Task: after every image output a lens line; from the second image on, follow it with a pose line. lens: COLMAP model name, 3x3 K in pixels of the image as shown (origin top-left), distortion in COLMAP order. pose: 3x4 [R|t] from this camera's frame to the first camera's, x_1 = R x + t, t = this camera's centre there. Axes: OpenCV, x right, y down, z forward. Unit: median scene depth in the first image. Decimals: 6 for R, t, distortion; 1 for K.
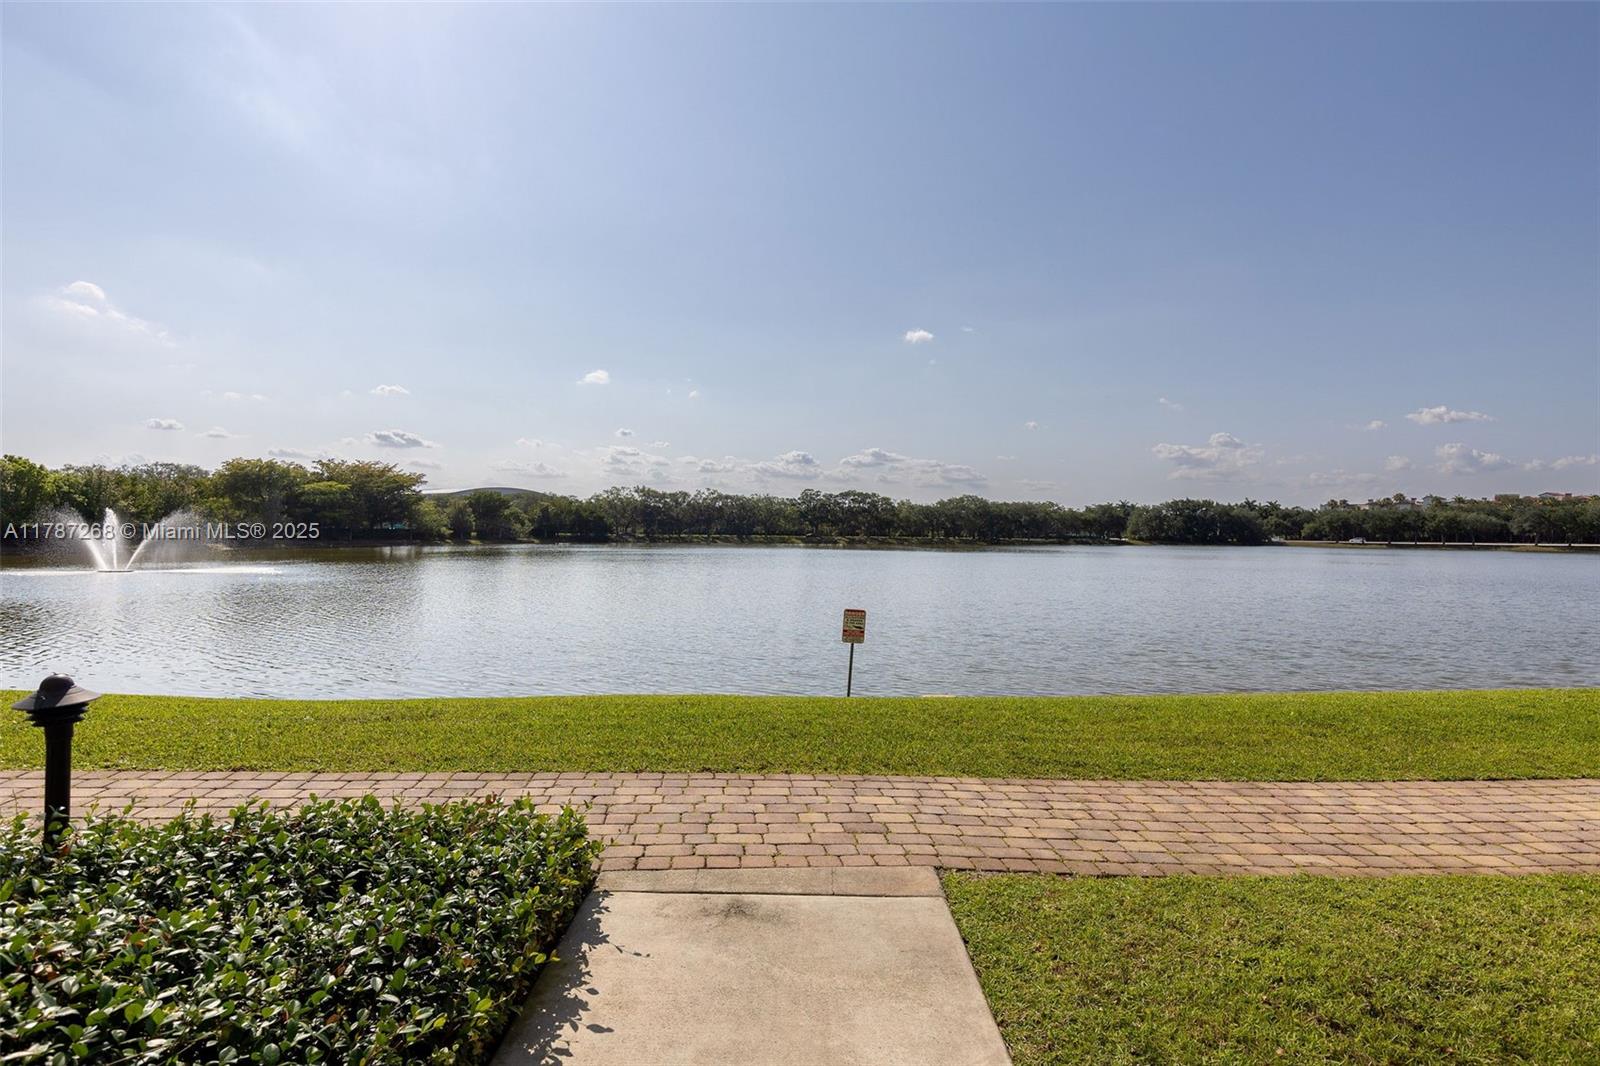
lens RADIAL K [[937.2, 0, 812.5], [0, 937.2, 534.2], [0, 0, 1]] dist [-0.006418, -0.000843]
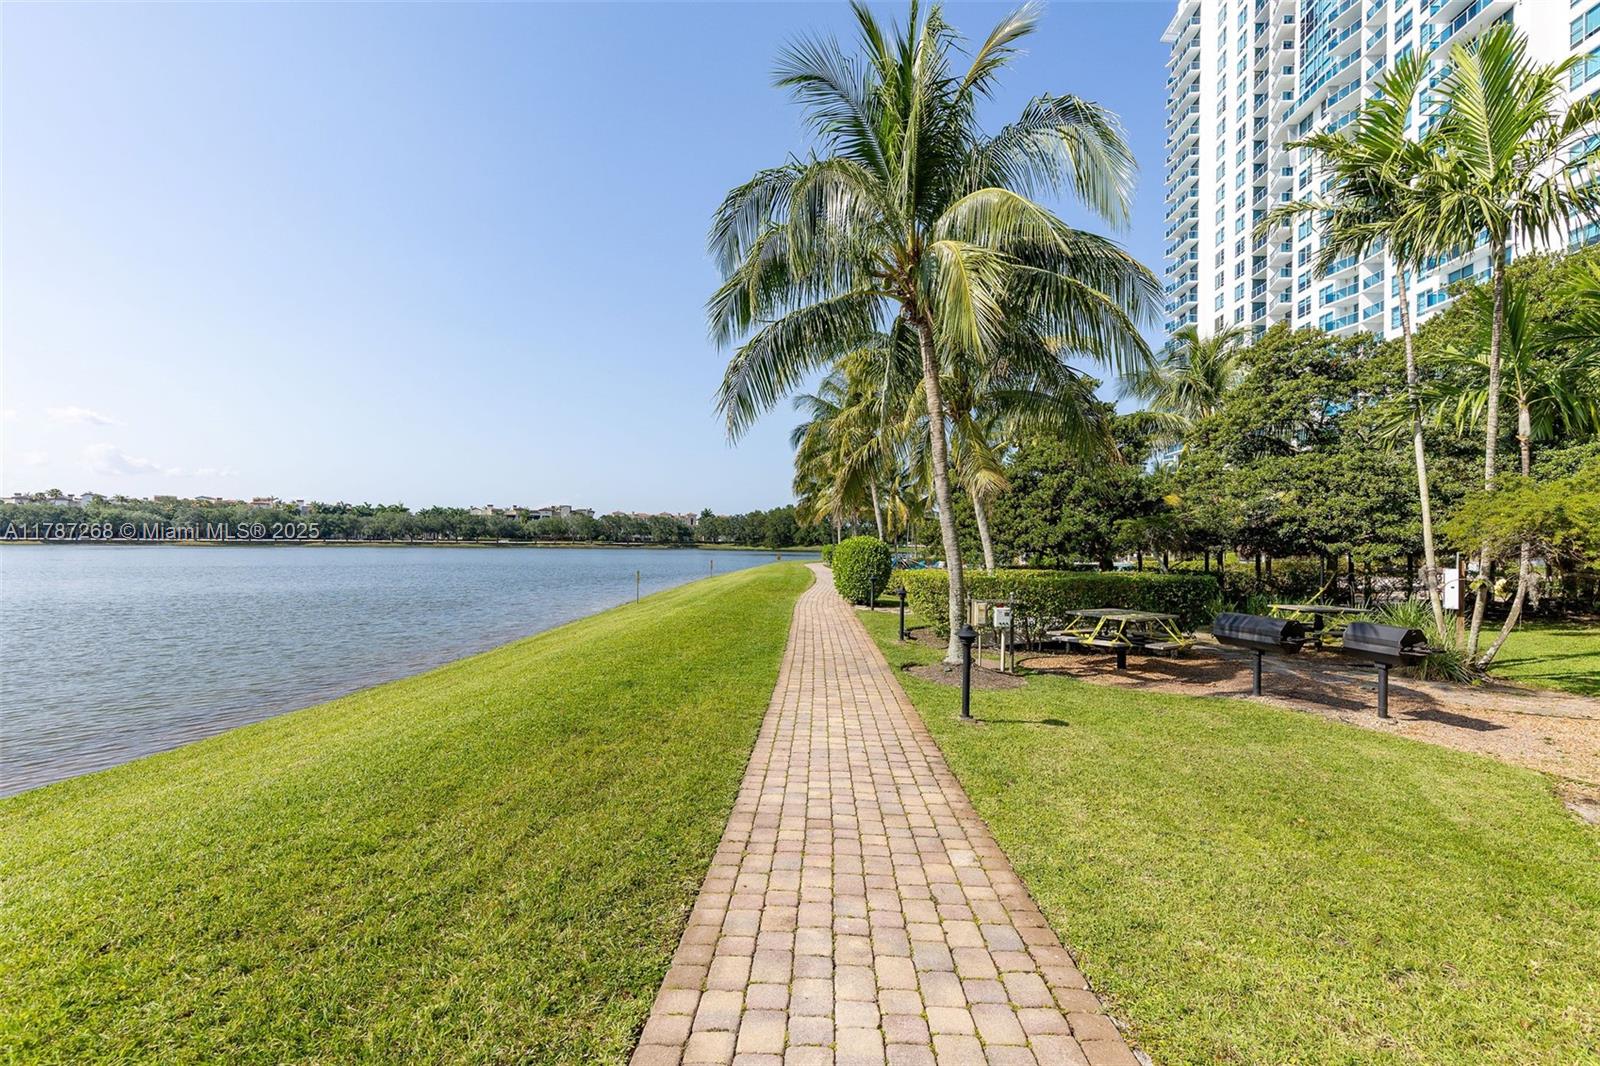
lens RADIAL K [[733.0, 0, 782.6], [0, 733.0, 534.1], [0, 0, 1]] dist [0.010170, -0.002611]
pose [[0.138812, 0.001125, 0.990318, -0.160830], [-0.006576, 0.999978, -0.000215, -0.003256], [-0.990297, -0.006483, 0.138816, 0.591505]]
